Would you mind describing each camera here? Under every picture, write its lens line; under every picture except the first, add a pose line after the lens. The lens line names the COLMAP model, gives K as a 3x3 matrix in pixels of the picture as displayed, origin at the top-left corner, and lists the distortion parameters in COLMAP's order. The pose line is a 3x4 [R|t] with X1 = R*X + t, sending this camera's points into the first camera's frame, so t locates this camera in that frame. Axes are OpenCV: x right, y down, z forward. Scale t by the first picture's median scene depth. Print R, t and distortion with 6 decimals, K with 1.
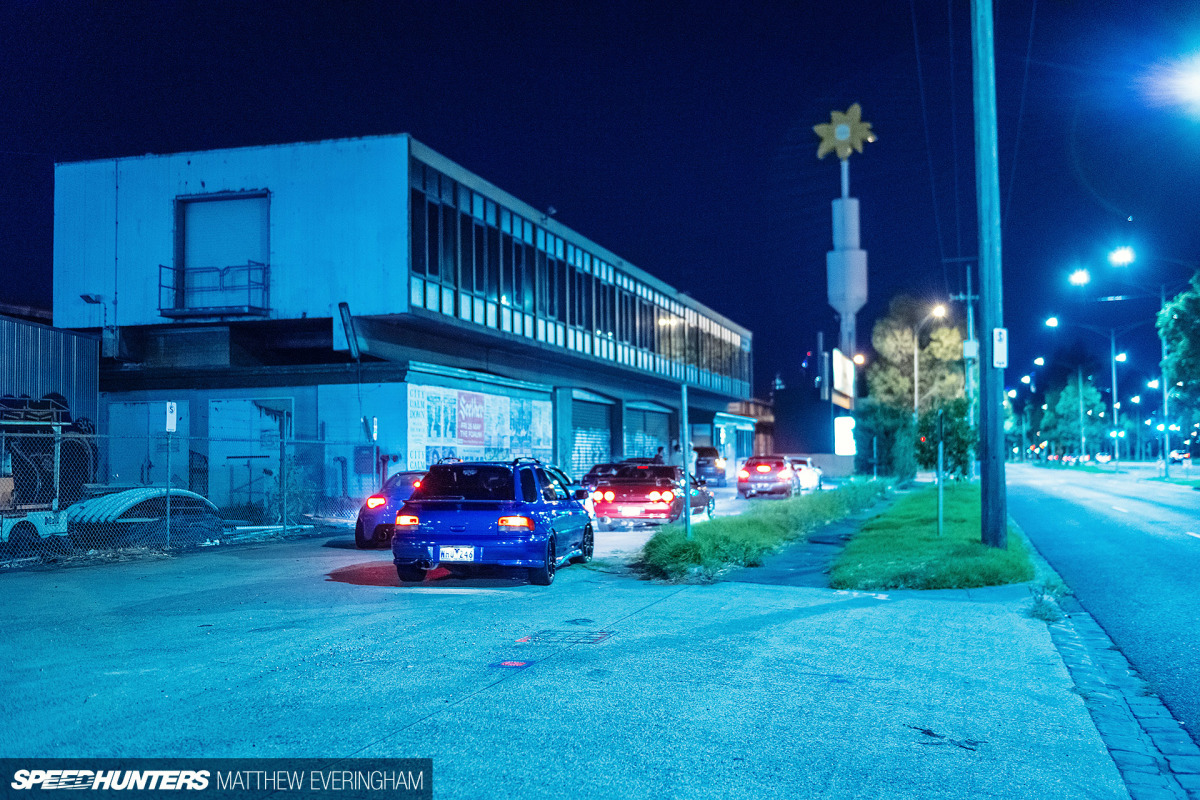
lens RADIAL K [[1336.6, 0, 596.3], [0, 1336.6, 394.2], [0, 0, 1]] dist [0.003733, 0.000000]
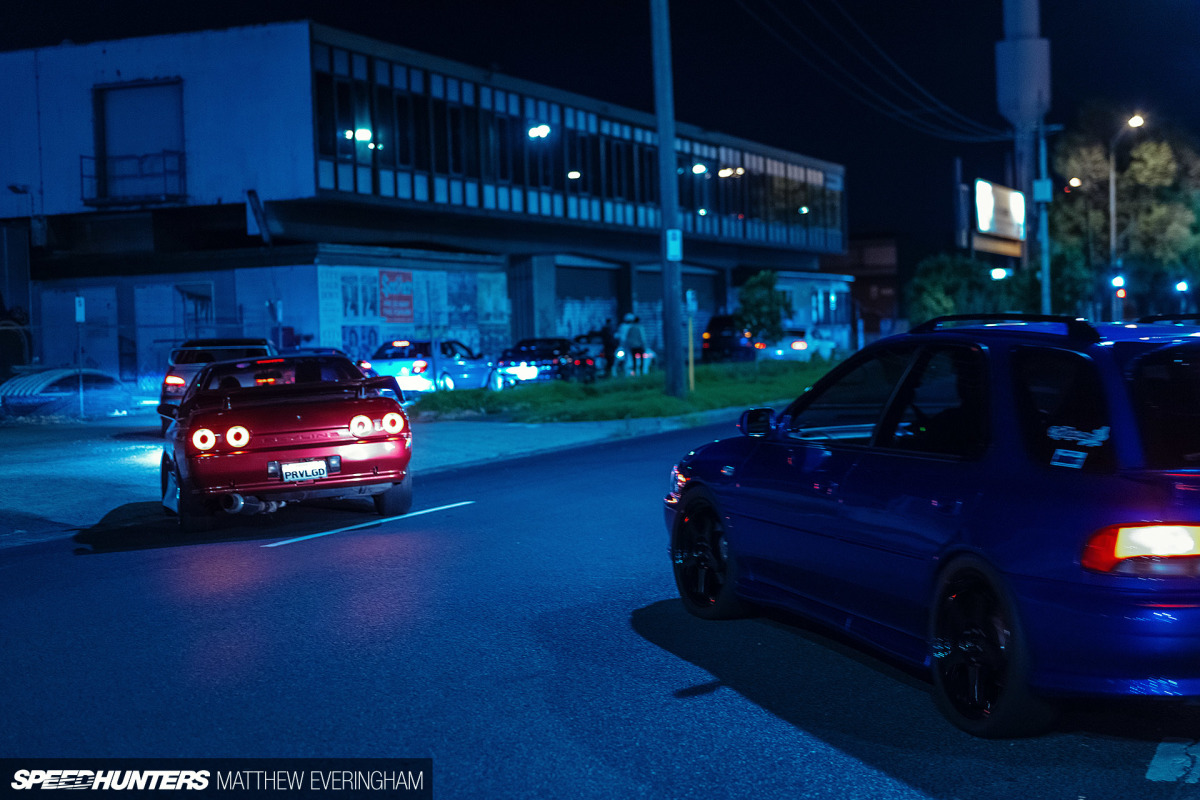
lens RADIAL K [[2046.5, 0, 602.8], [0, 2046.5, 402.0], [0, 0, 1]] dist [-0.013834, 0.000000]
pose [[0.994867, -0.021195, -0.098948, 0.216137], [0.029313, 0.996256, 0.081330, -0.023544], [0.096853, -0.083813, 0.991763, -0.515329]]
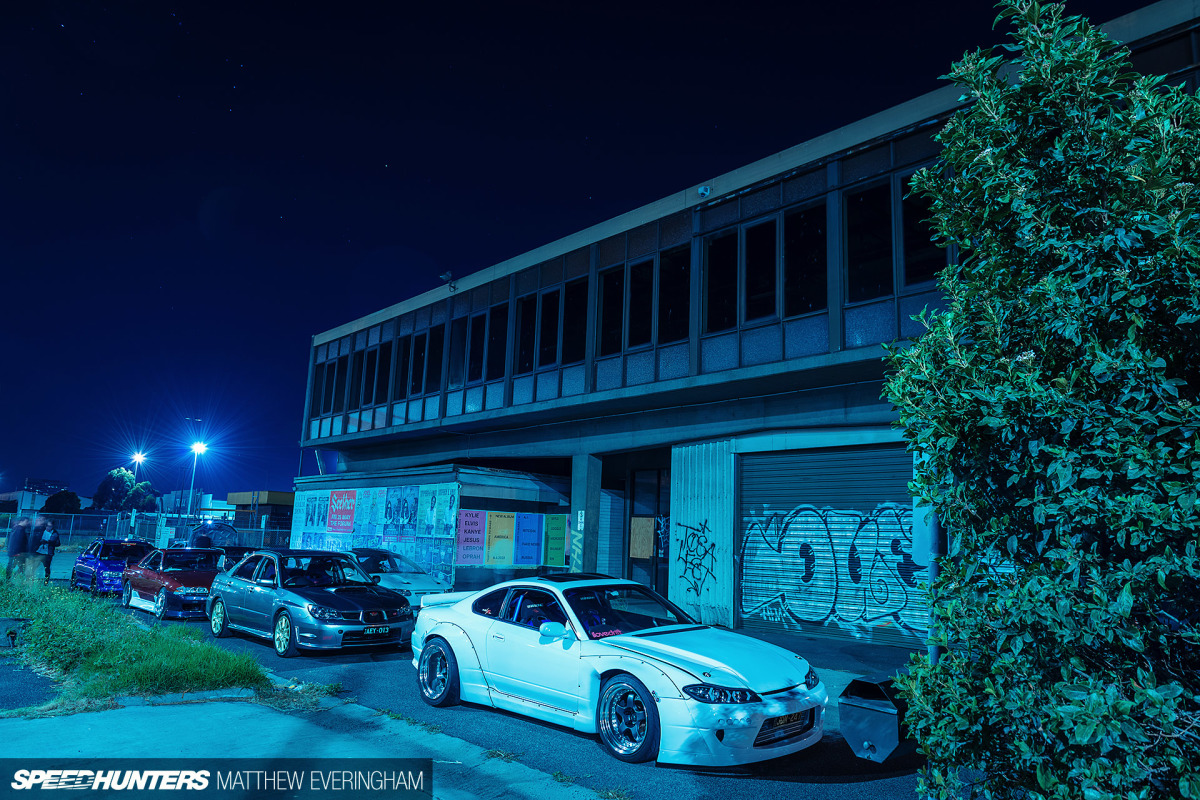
lens RADIAL K [[760.0, 0, 601.1], [0, 760.0, 402.9], [0, 0, 1]] dist [-0.005996, -0.000723]
pose [[-0.510882, -0.160774, -0.844483, 0.421308], [0.015209, 0.980511, -0.195873, 0.065473], [0.859516, -0.112912, -0.498481, 1.656553]]
